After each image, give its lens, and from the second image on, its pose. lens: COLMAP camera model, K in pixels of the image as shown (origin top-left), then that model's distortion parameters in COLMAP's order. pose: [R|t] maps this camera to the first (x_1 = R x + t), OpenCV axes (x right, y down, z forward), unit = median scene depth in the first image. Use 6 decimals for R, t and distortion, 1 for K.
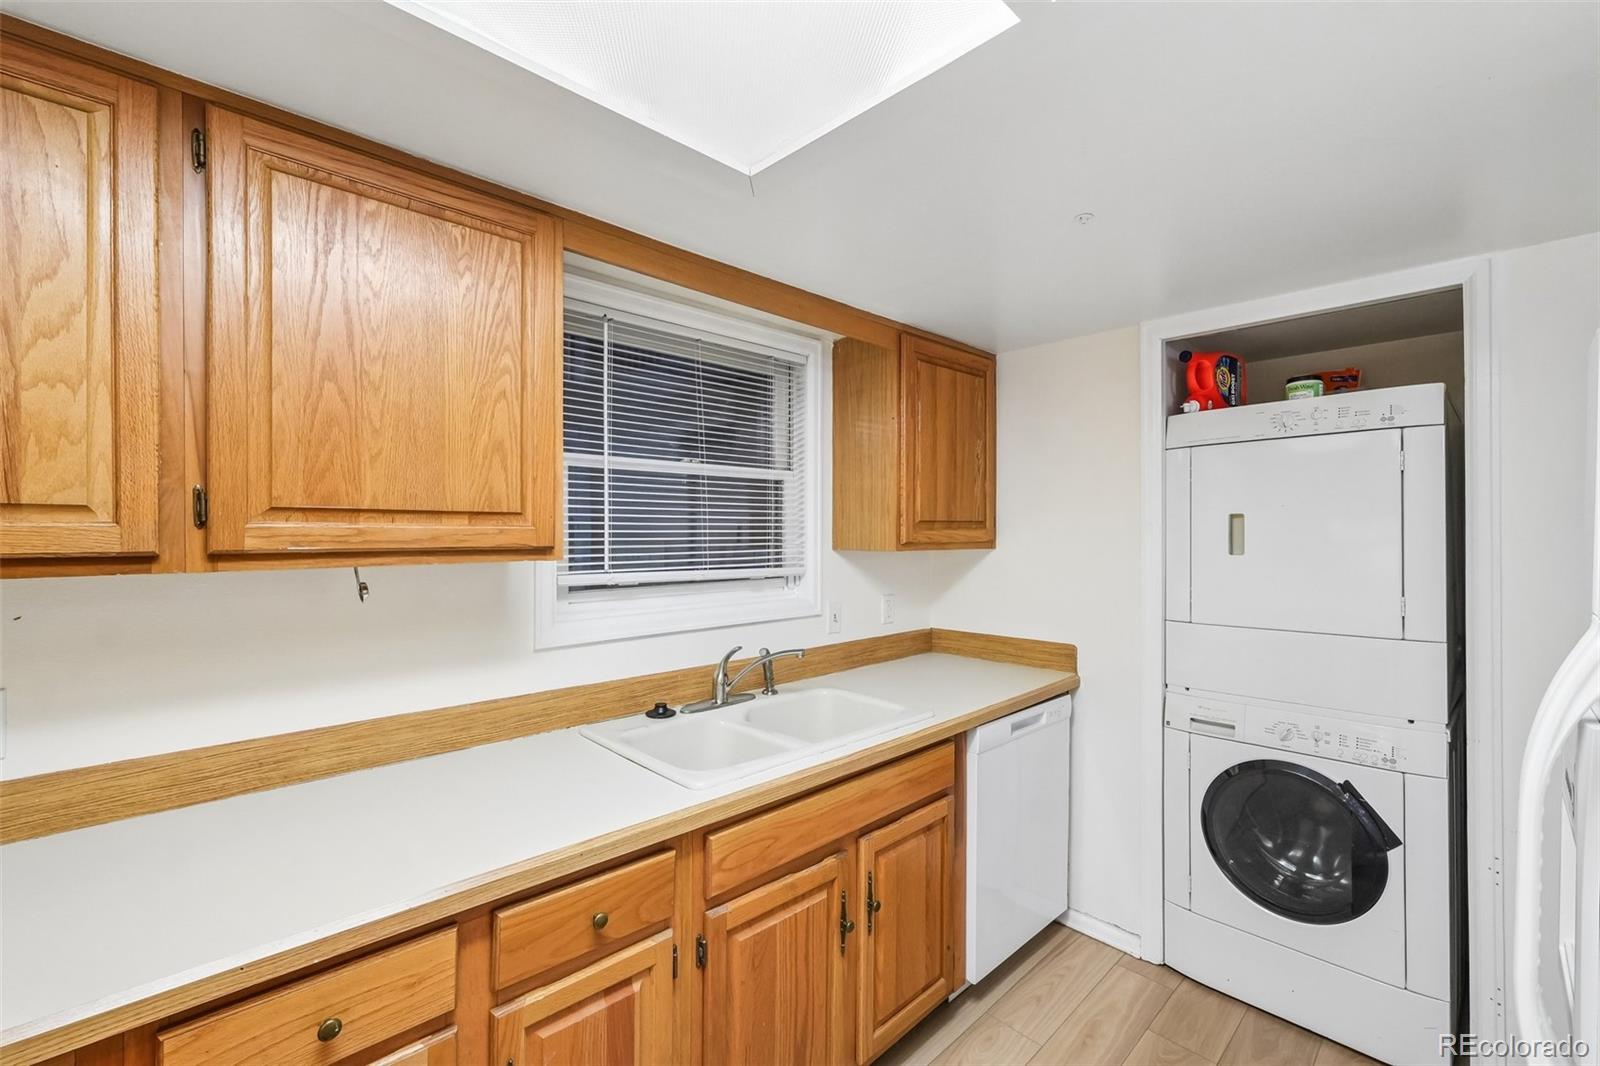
lens RADIAL K [[694.4, 0, 806.0], [0, 694.4, 535.1], [0, 0, 1]] dist [-0.002046, 0.000662]
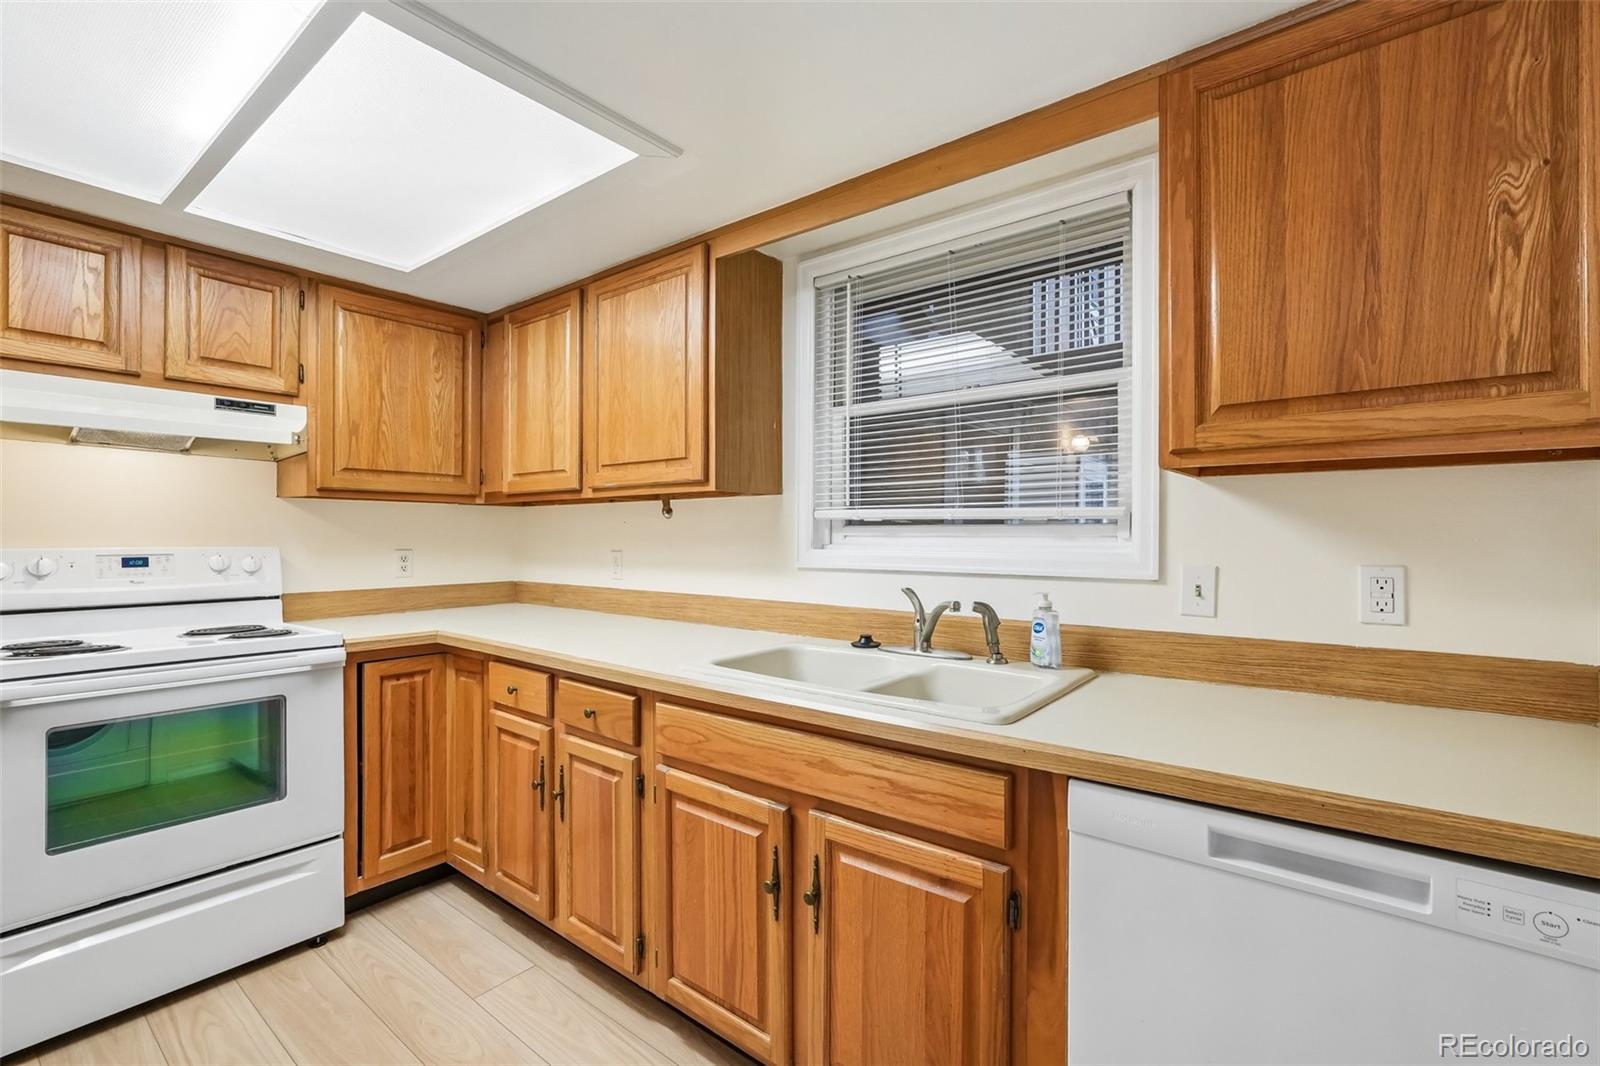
lens RADIAL K [[694.4, 0, 806.0], [0, 694.4, 535.1], [0, 0, 1]] dist [-0.002046, 0.000662]
pose [[0.136254, -0.000777, -0.990674, 0.775677], [-0.005079, 0.999986, -0.001483, 0.096101], [0.990661, 0.005234, 0.136248, 0.758204]]
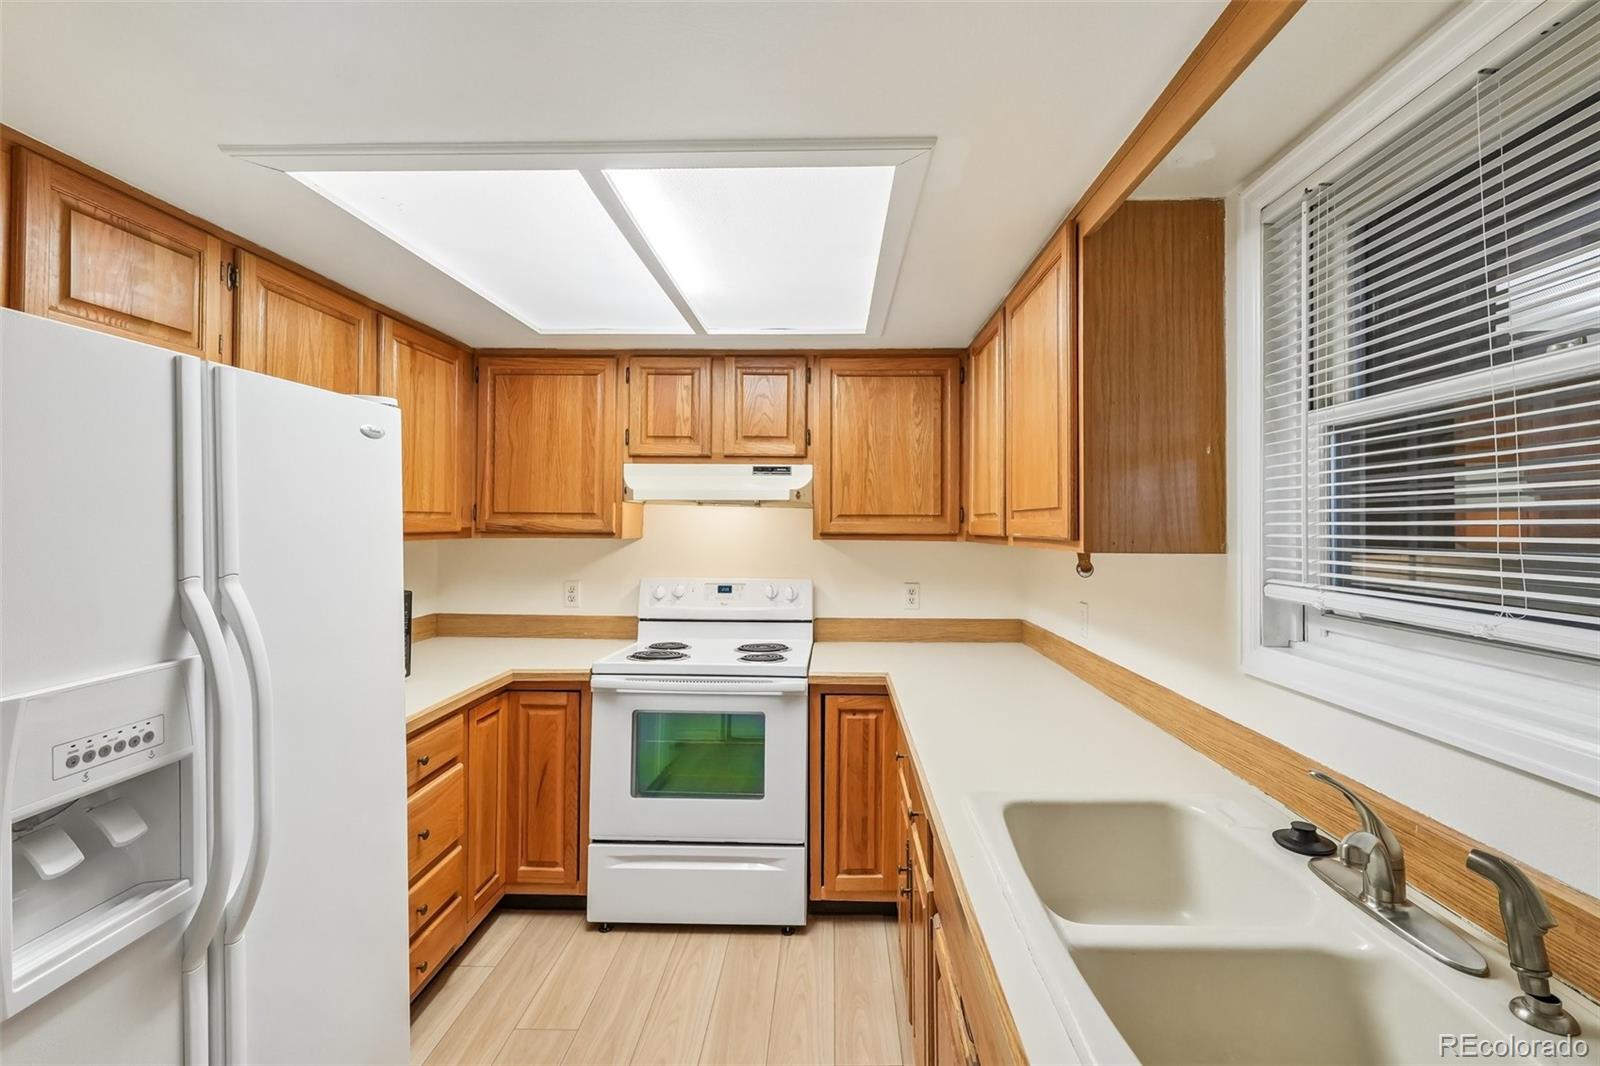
lens RADIAL K [[712.3, 0, 832.3], [0, 712.3, 515.9], [0, 0, 1]] dist [-0.002728, 0.000356]
pose [[-0.707533, -0.013303, -0.706555, 0.475097], [-0.007808, 0.999909, -0.011008, -0.000623], [0.706637, -0.002272, -0.707572, 1.112745]]
